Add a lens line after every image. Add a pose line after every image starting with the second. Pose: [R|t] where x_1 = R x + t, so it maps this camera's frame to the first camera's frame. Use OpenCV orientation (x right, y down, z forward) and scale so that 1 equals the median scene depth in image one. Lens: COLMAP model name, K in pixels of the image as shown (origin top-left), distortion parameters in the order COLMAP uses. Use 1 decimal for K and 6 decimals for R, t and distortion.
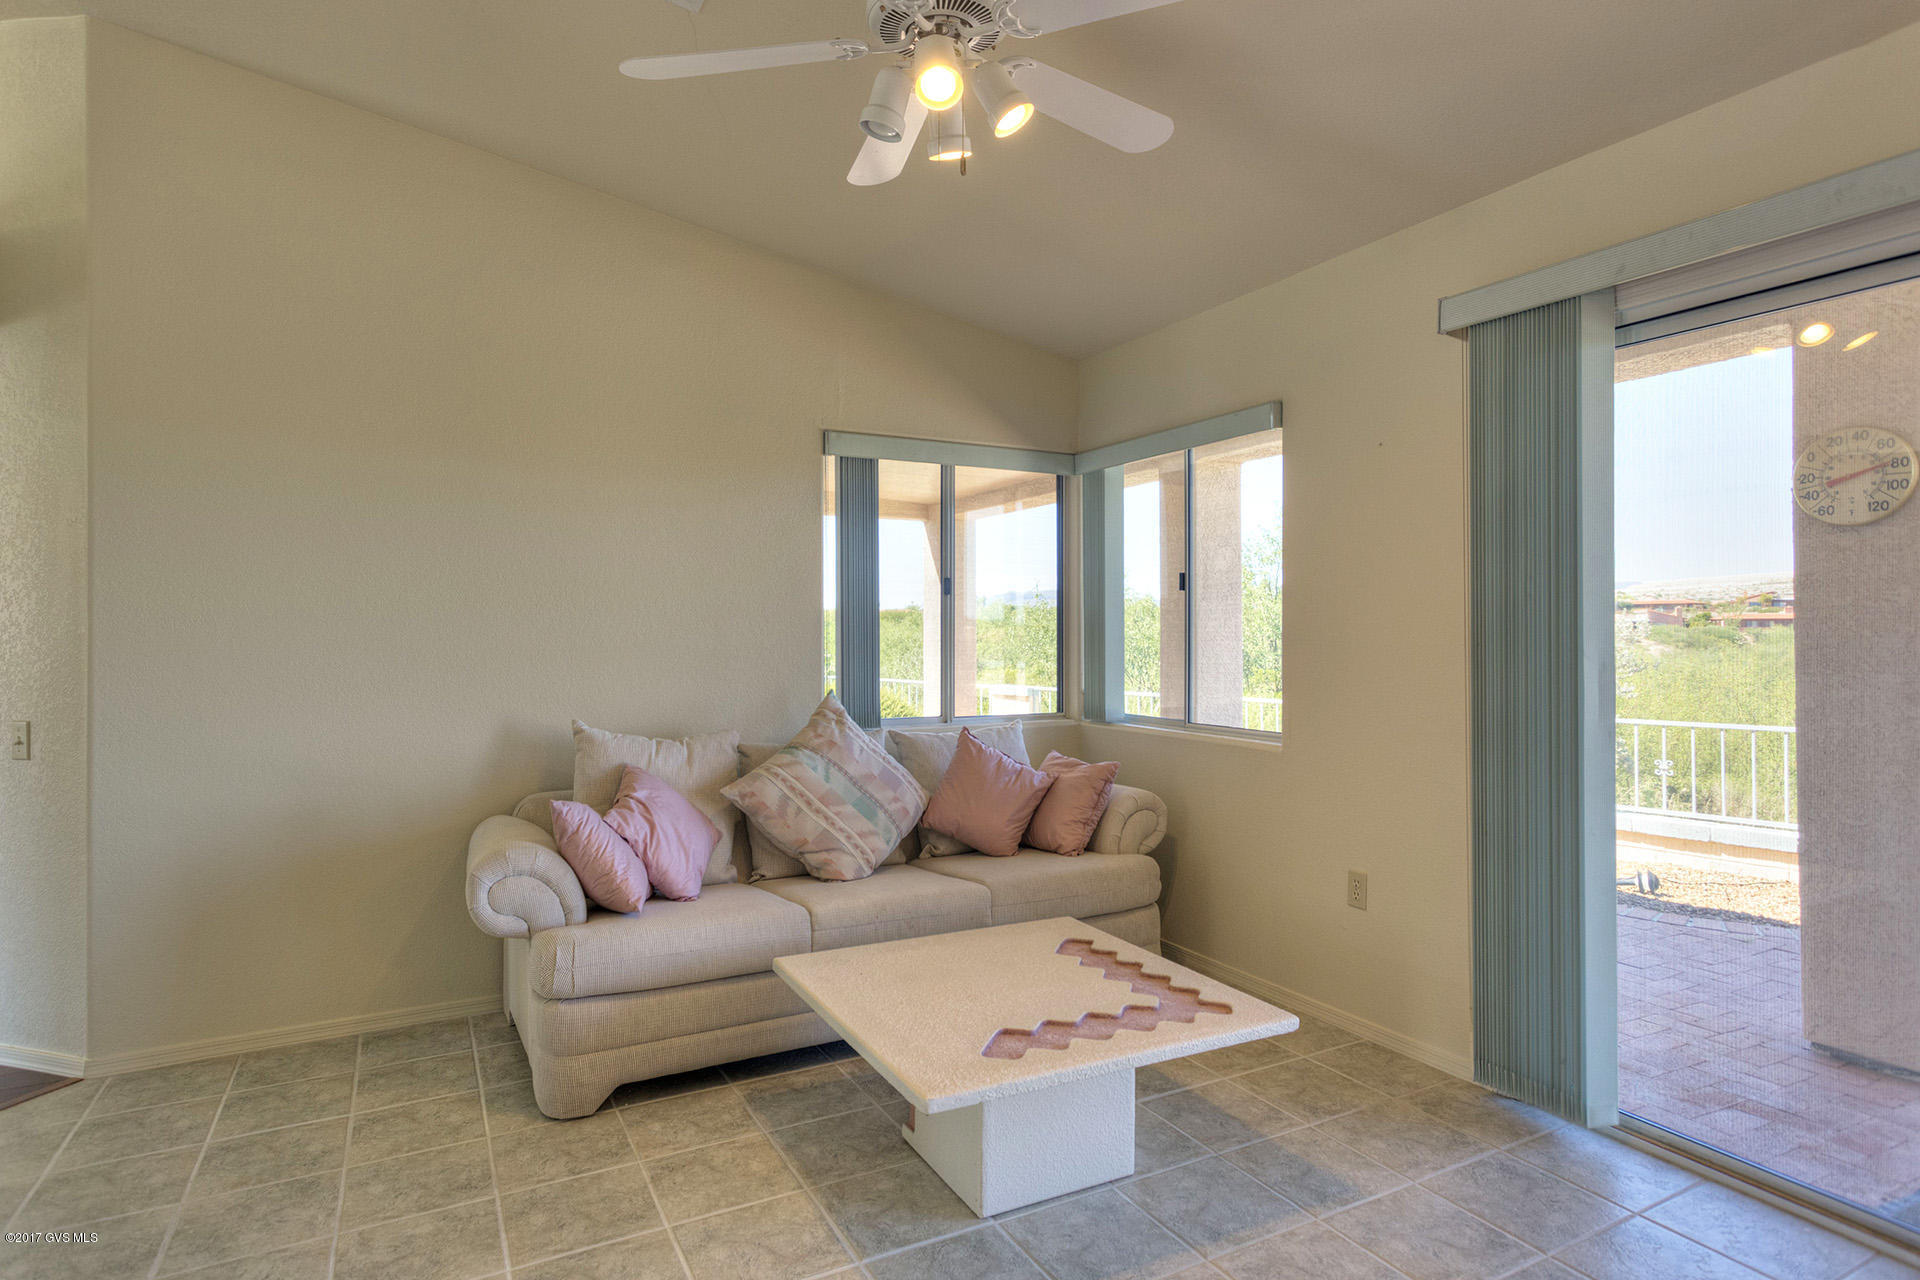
lens RADIAL K [[1037.2, 0, 963.5], [0, 1037.2, 633.9], [0, 0, 1]] dist [0.000725, 0.000151]
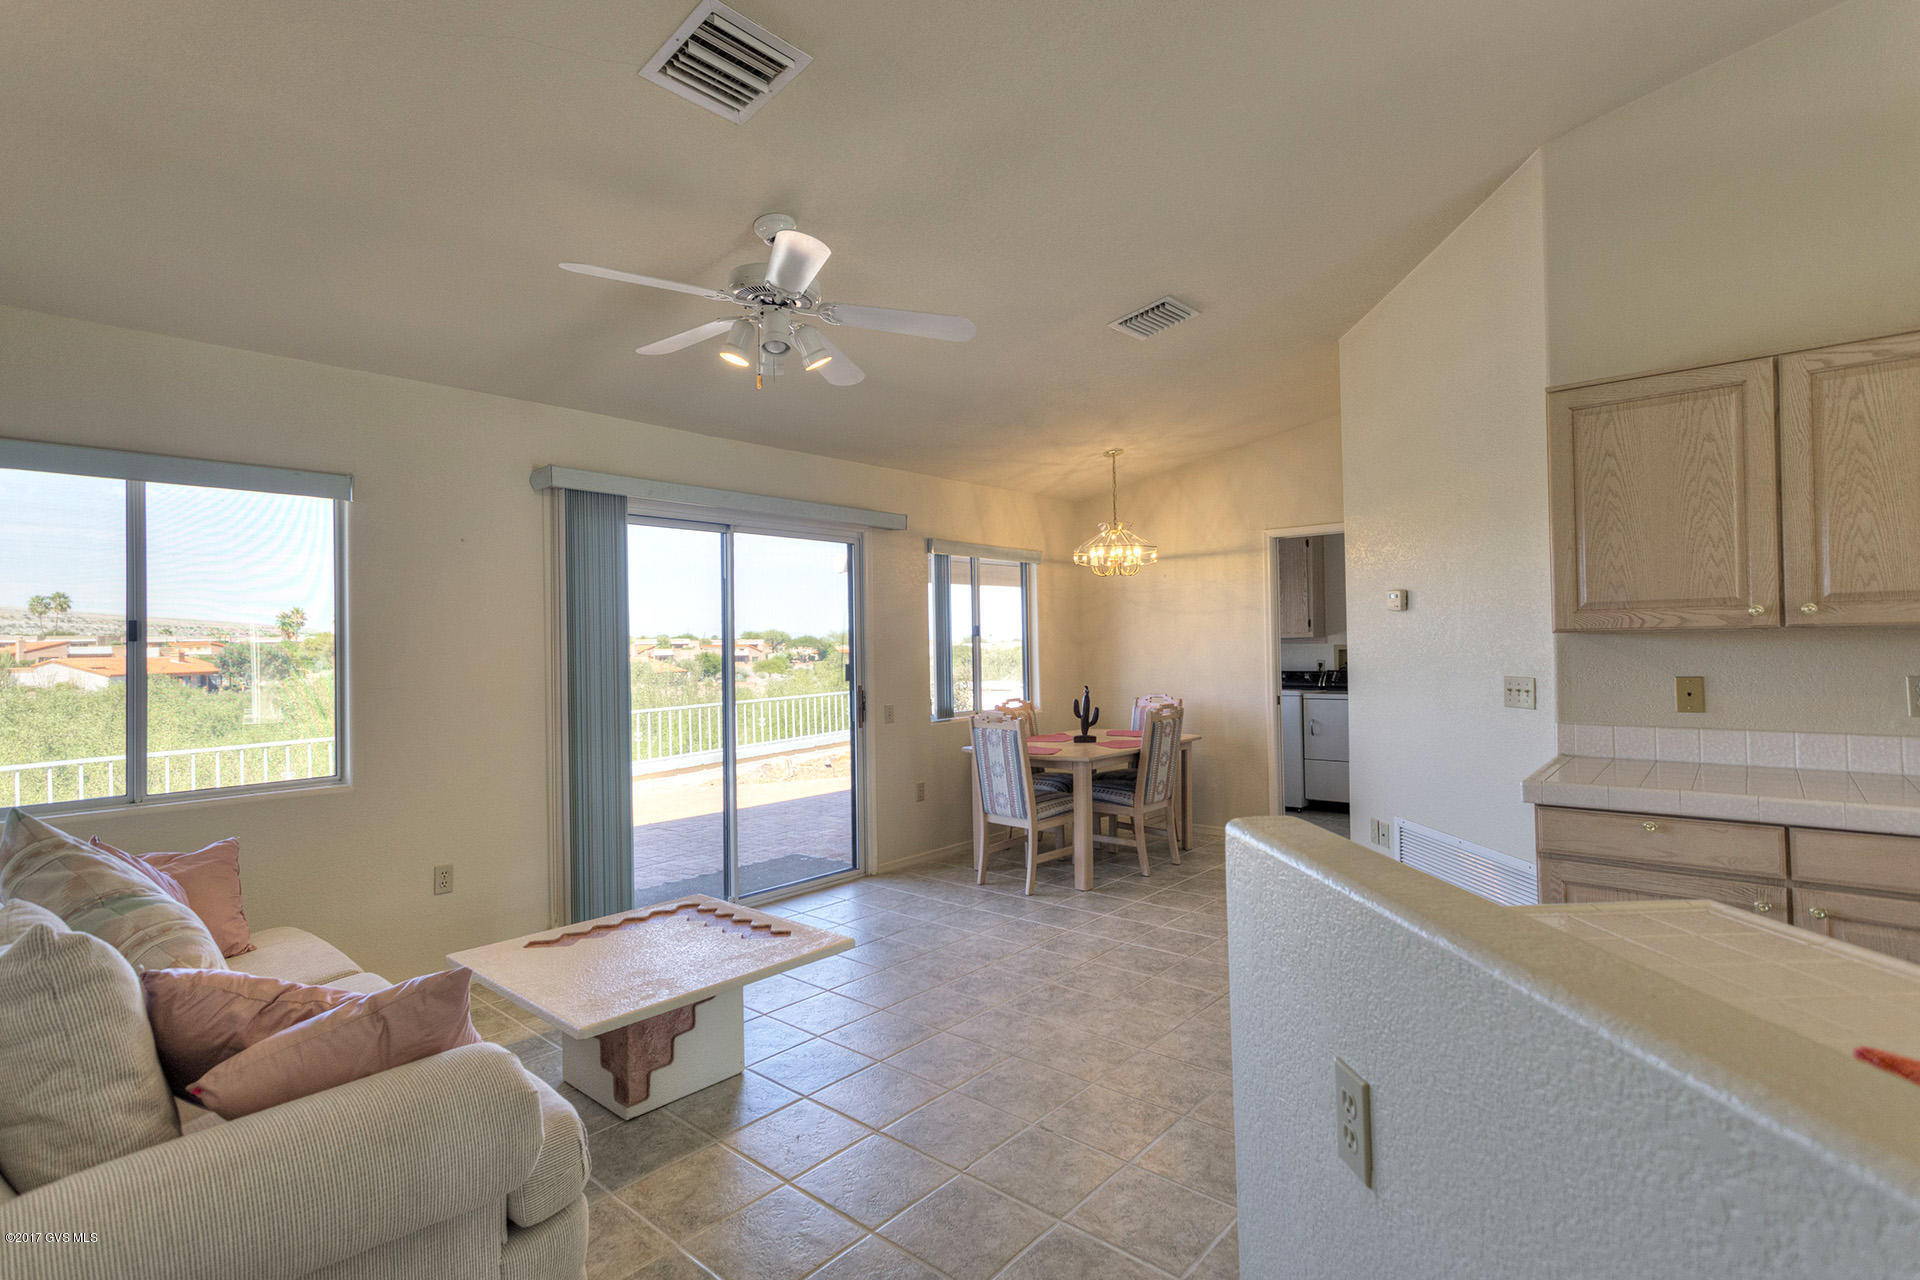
lens RADIAL K [[914.1, 0, 951.4], [0, 914.1, 640.6], [0, 0, 1]] dist [0.003867, 0.002350]
pose [[-0.343298, 0.014189, 0.939119, -1.045144], [0.017016, 0.999816, -0.008886, -0.034432], [-0.939073, 0.012930, -0.343476, 0.908255]]
